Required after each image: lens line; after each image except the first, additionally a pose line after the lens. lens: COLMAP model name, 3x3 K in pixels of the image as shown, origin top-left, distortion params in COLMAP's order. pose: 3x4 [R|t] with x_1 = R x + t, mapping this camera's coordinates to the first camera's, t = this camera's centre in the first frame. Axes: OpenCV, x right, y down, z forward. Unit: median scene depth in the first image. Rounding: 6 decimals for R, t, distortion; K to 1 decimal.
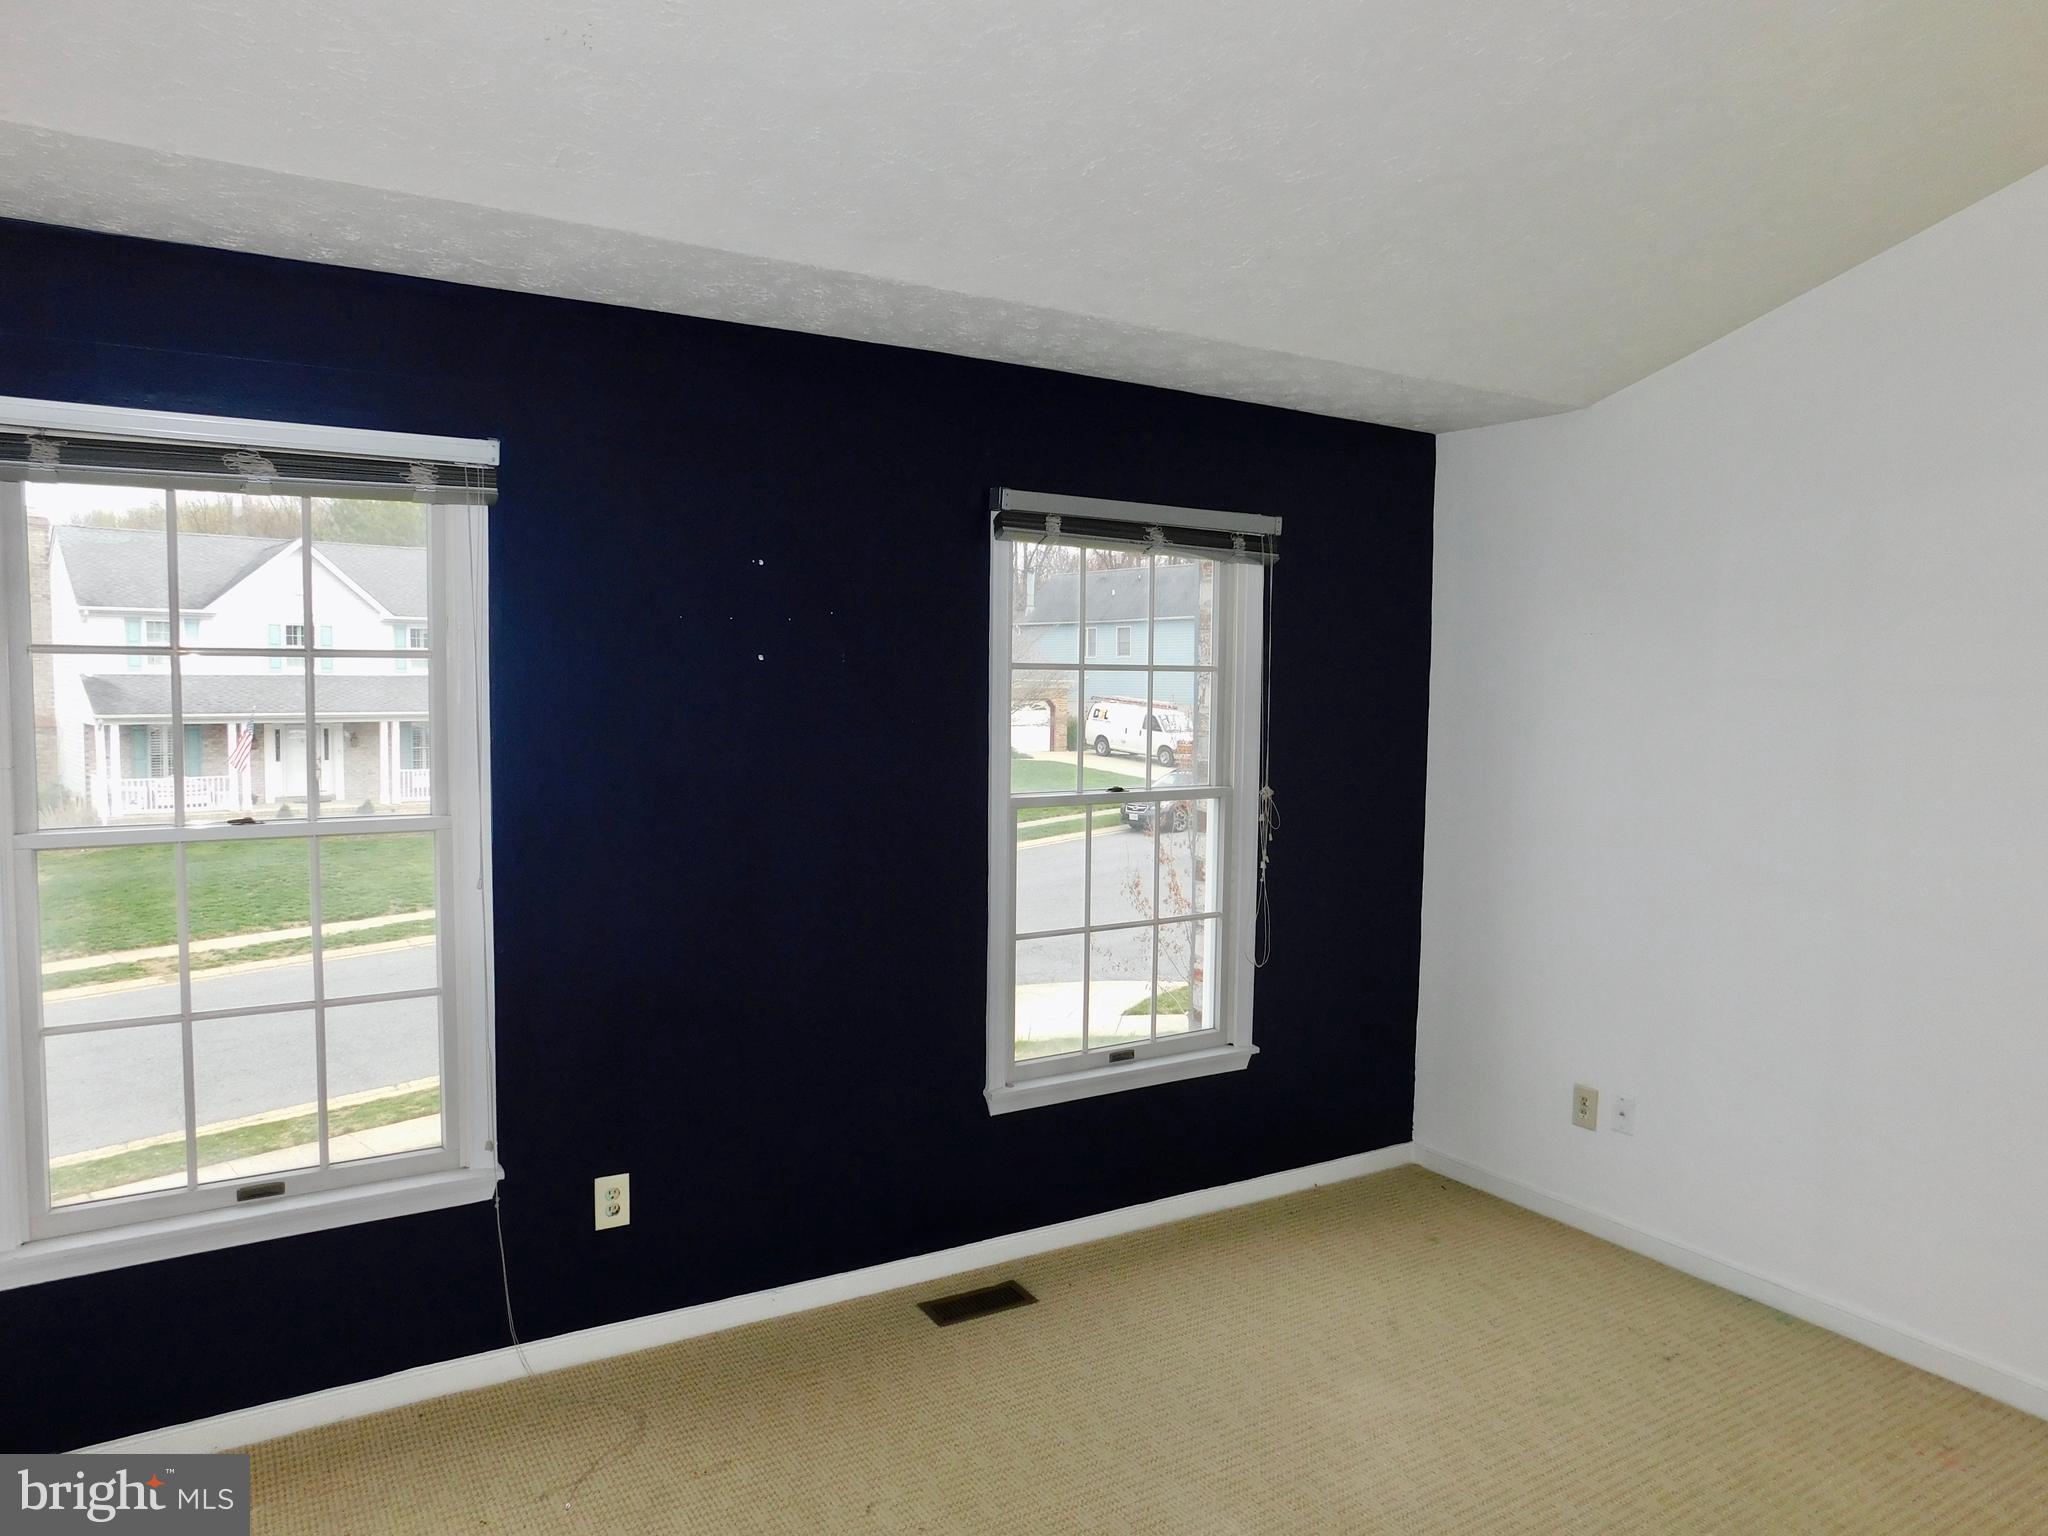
lens RADIAL K [[1360.6, 0, 1017.4], [0, 1360.6, 767.0], [0, 0, 1]] dist [-0.061371, 0.046734]
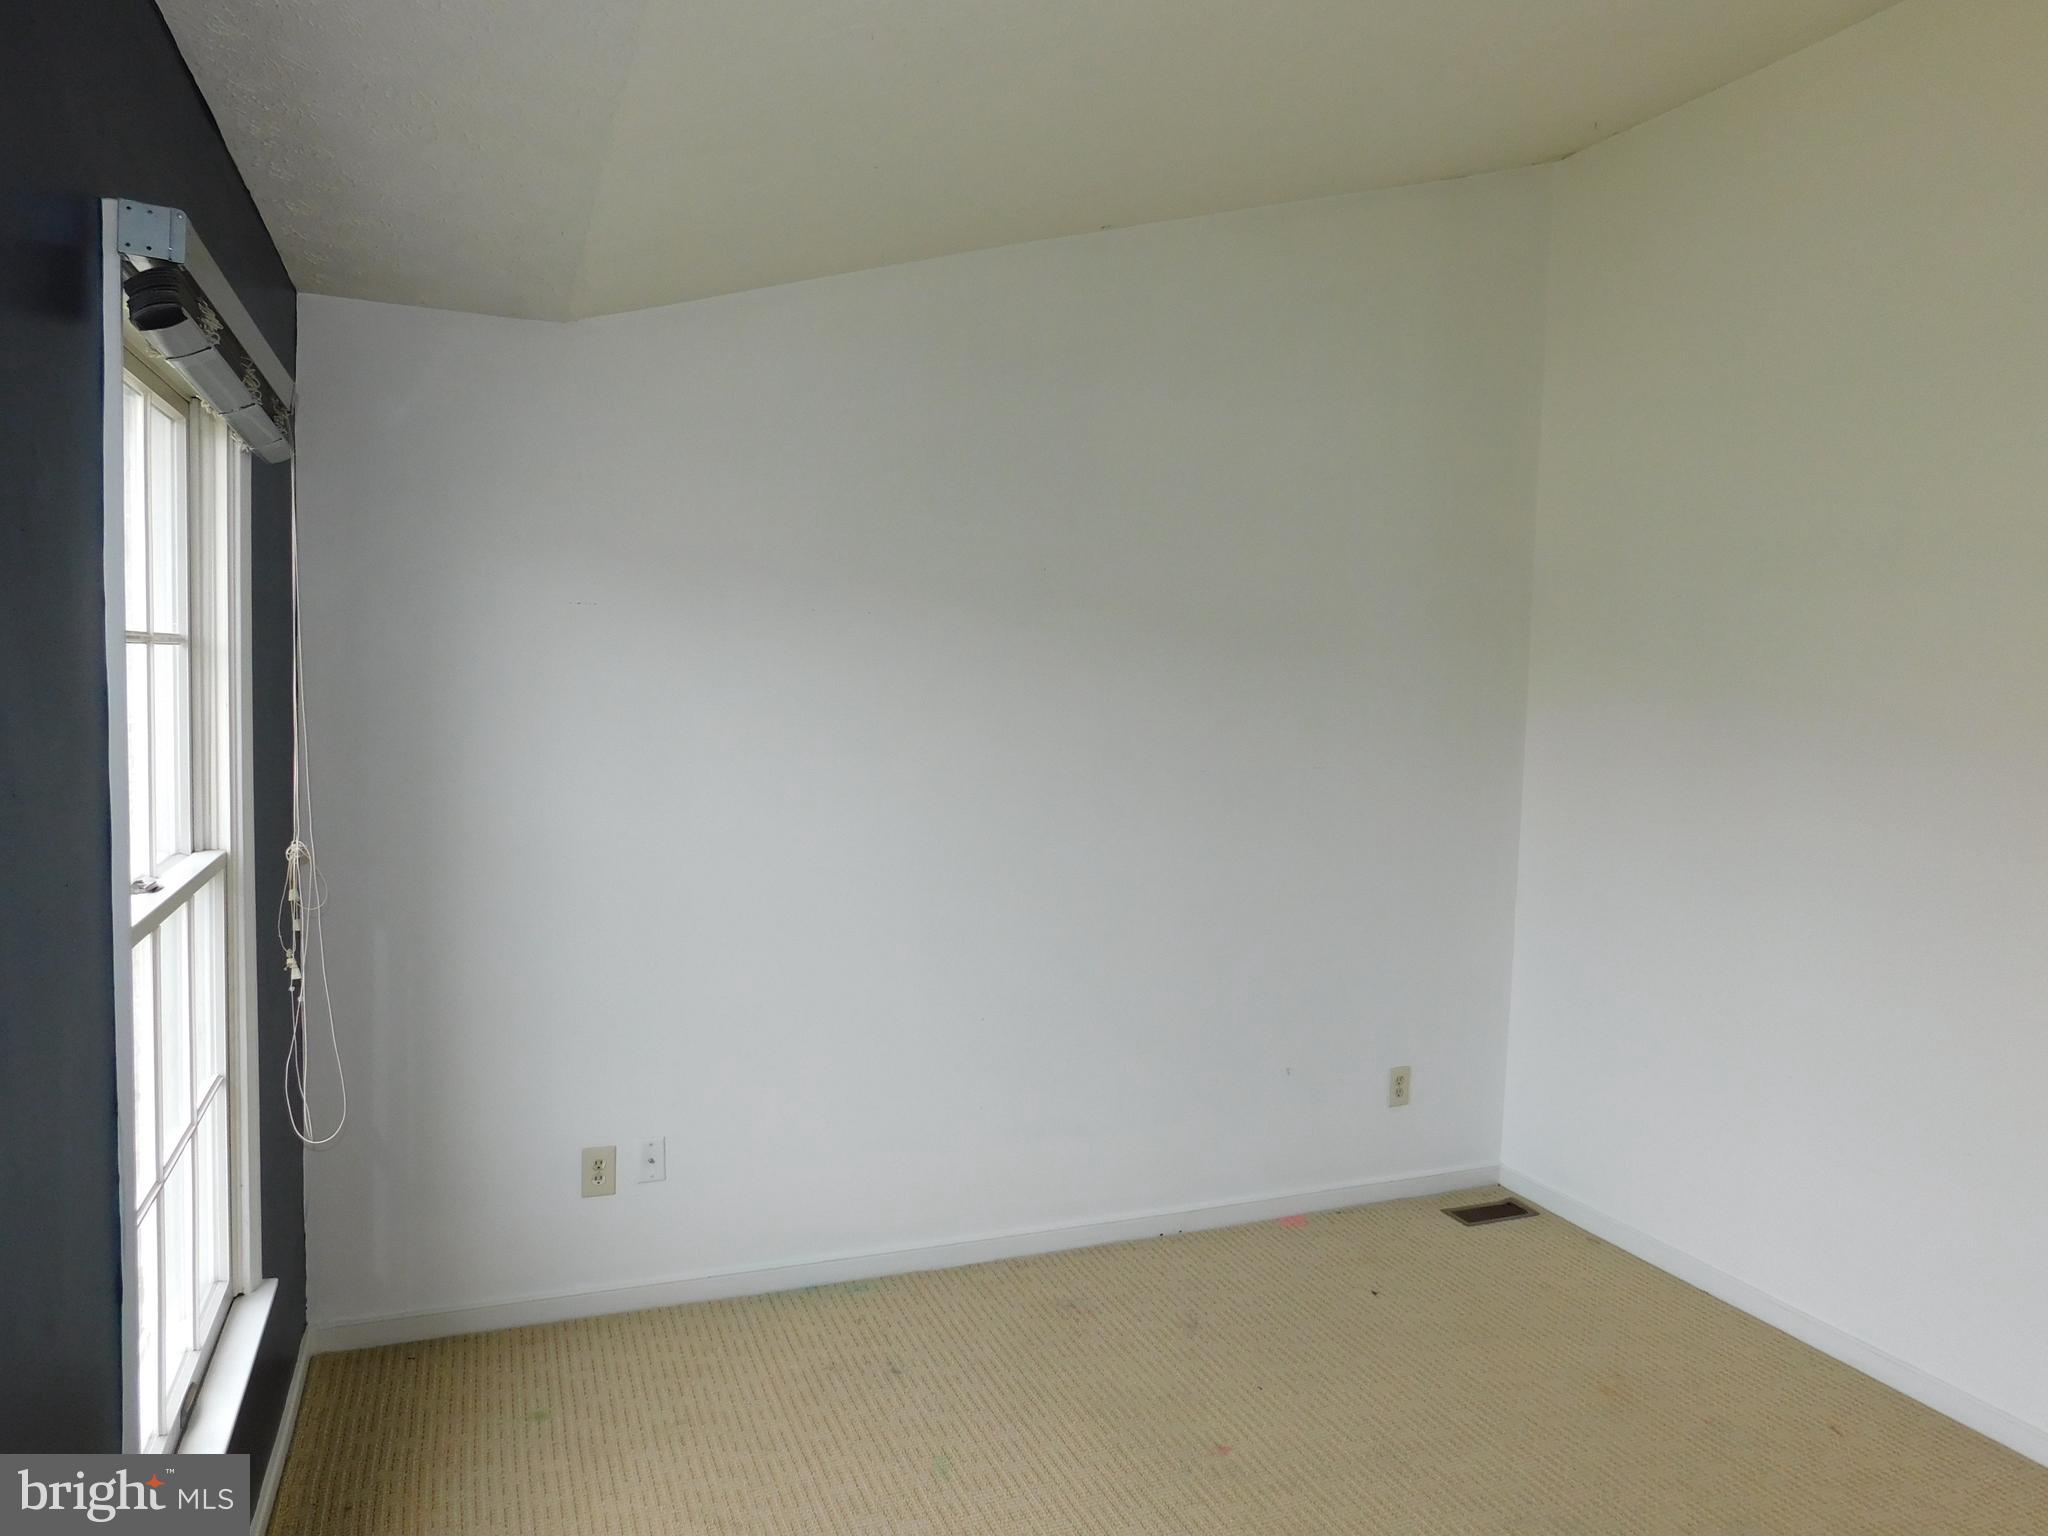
lens RADIAL K [[1360.6, 0, 1018.4], [0, 1360.6, 763.8], [0, 0, 1]] dist [-0.061371, 0.046734]
pose [[0.180319, -0.075933, 0.980673, -0.335754], [0.053307, 0.996305, 0.067341, -0.041575], [-0.982163, 0.040134, 0.183700, 0.589750]]
